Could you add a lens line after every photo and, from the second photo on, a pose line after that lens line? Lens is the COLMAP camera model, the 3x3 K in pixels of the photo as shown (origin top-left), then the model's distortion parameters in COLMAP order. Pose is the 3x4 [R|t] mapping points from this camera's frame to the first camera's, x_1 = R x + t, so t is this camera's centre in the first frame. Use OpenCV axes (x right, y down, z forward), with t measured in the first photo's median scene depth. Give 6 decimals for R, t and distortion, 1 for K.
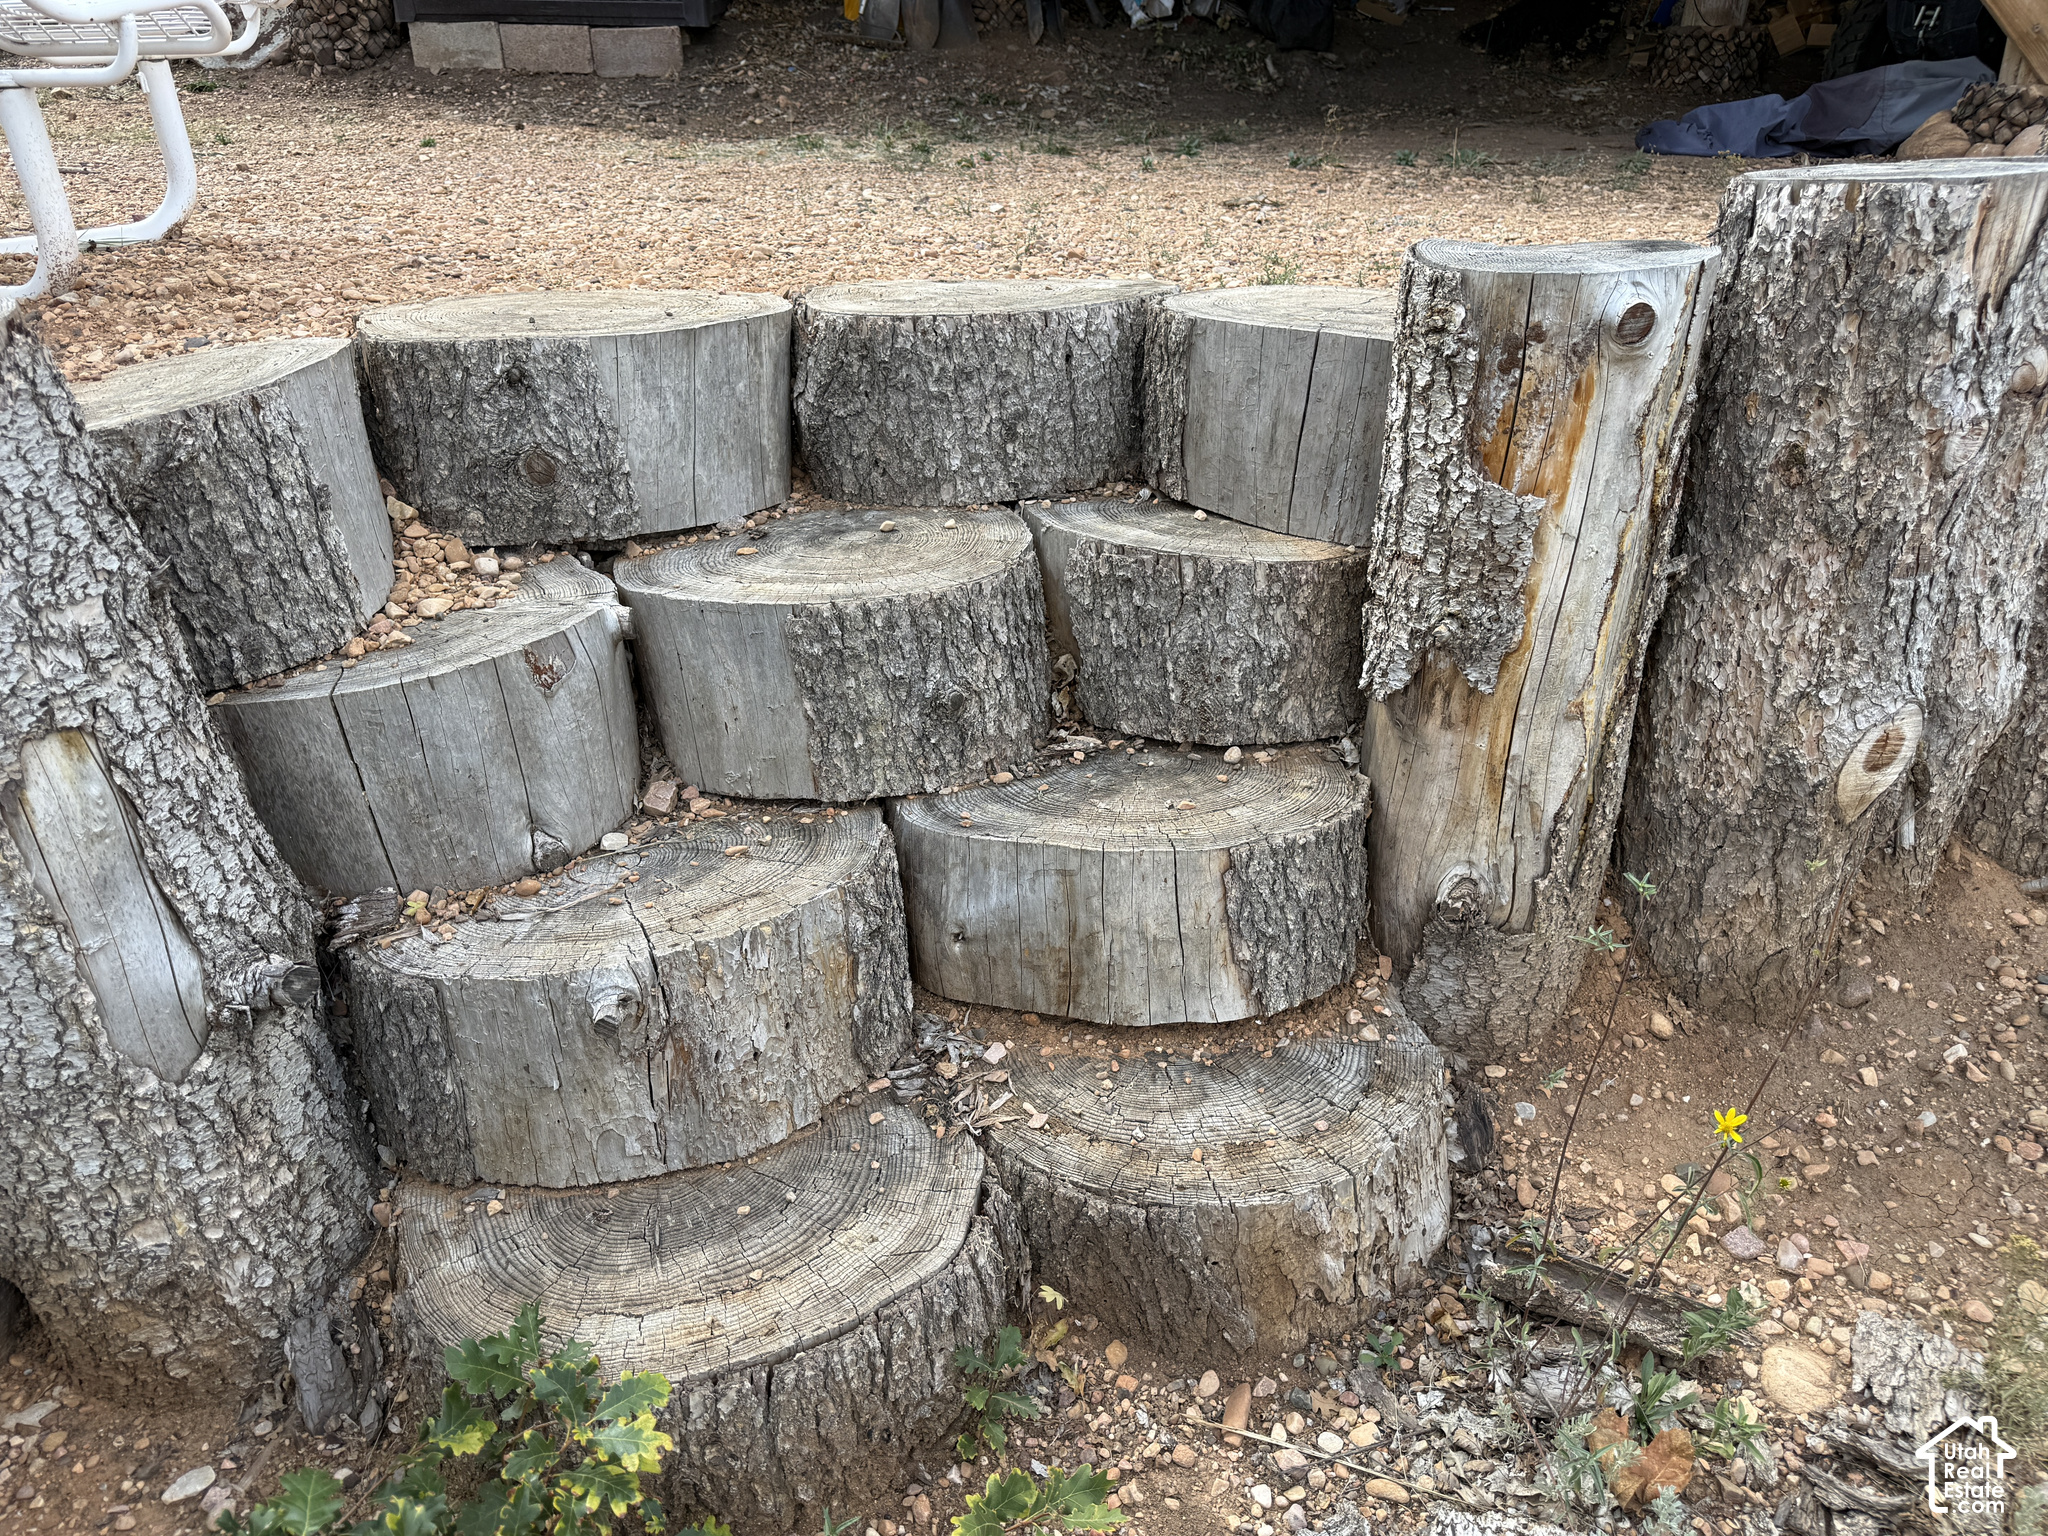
lens RADIAL K [[1403.3, 0, 1024.0], [0, 1403.3, 768.0], [0, 0, 1]] dist [0.096236, -0.147853]
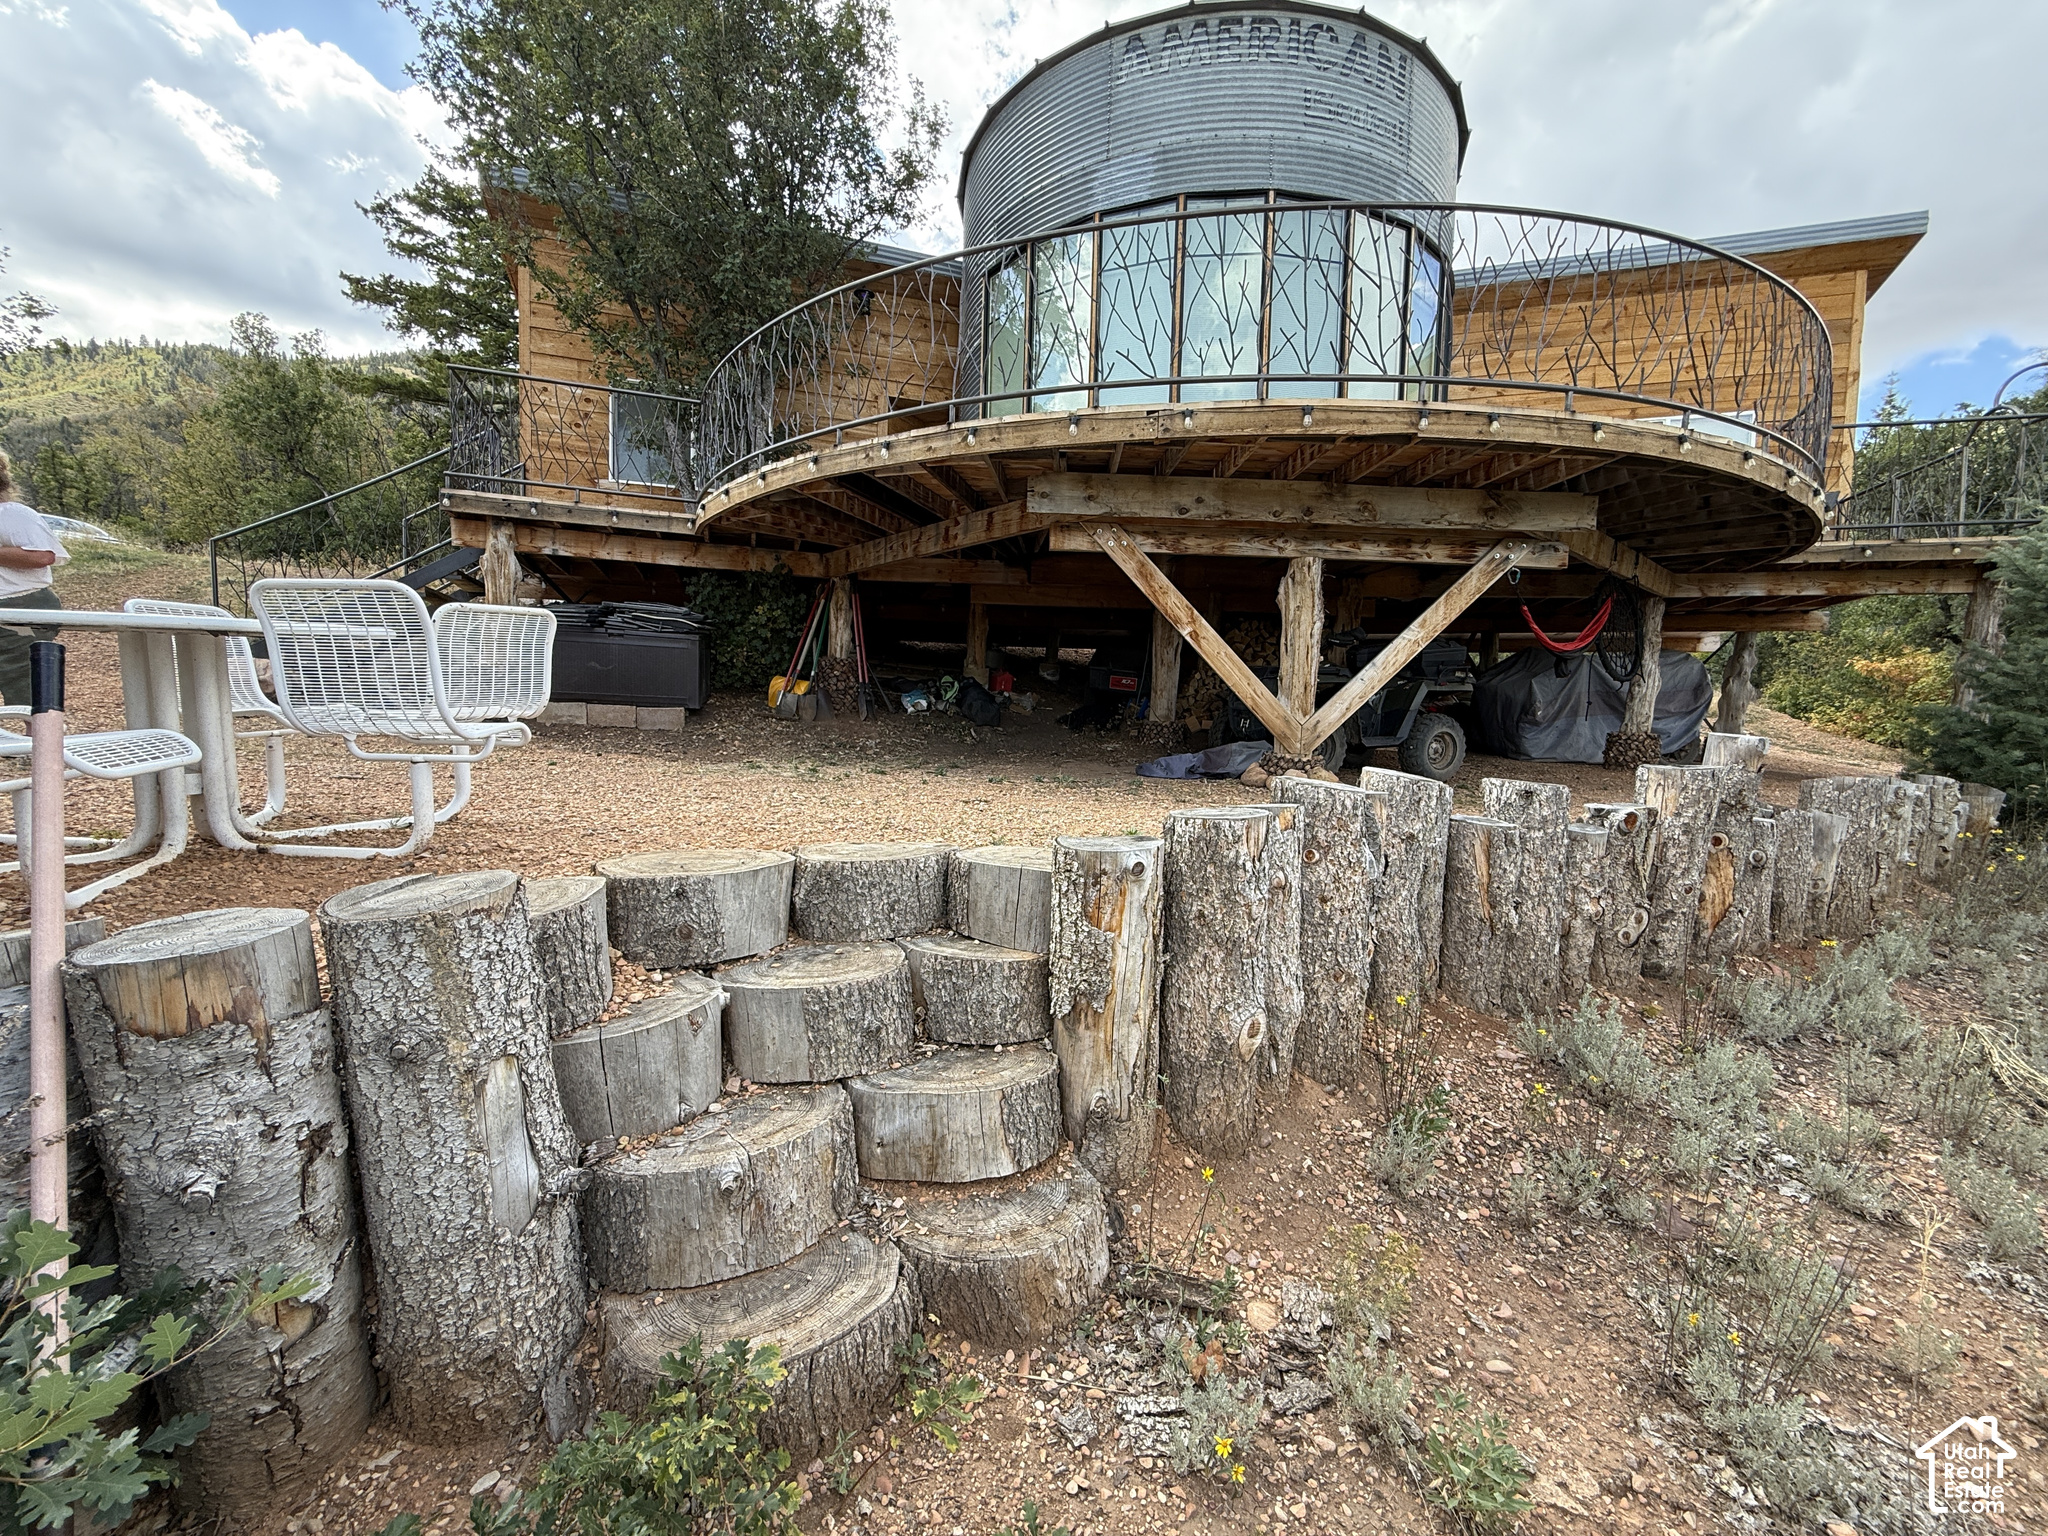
lens RADIAL K [[821.7, 0, 1020.9], [0, 821.7, 774.1], [0, 0, 1]] dist [-0.002945, -0.000861]
pose [[0.973132, 0.014573, 0.229785, -0.137776], [0.070974, 0.930411, -0.359581, 0.063321], [-0.219035, 0.366229, 0.904378, -0.395943]]
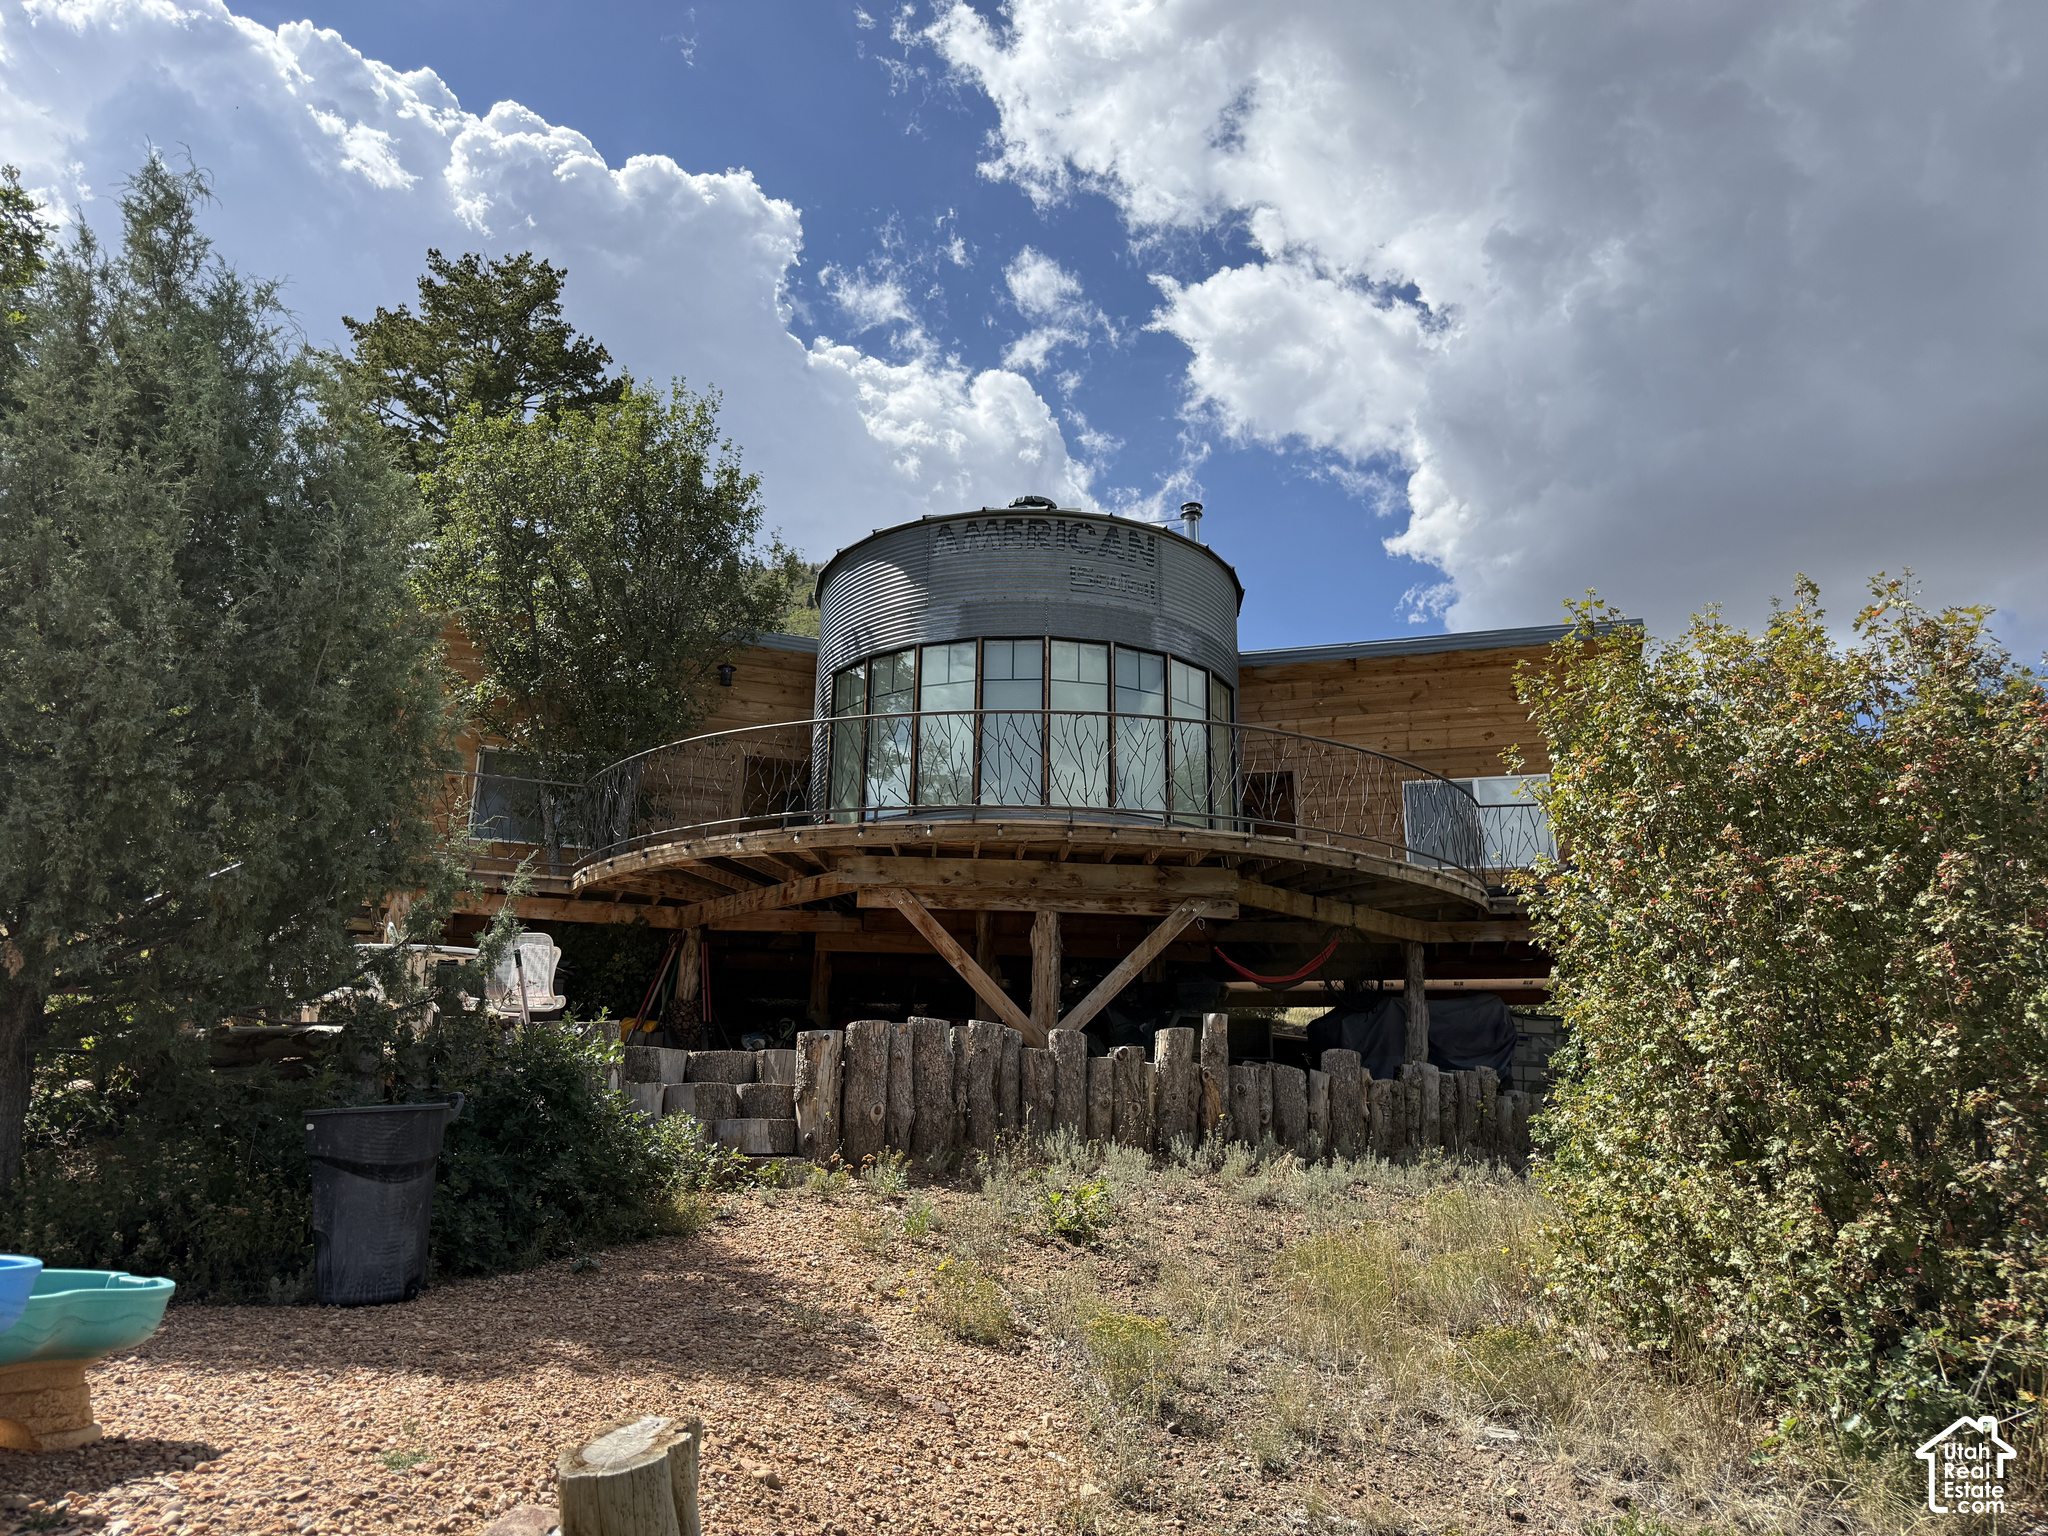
lens RADIAL K [[1403.3, 0, 1024.0], [0, 1403.3, 768.0], [0, 0, 1]] dist [0.096236, -0.147853]
pose [[0.962279, 0.090850, 0.256447, -0.495534], [0.101546, 0.754545, -0.648345, 2.963568], [-0.252403, 0.649930, 0.716857, -4.600730]]
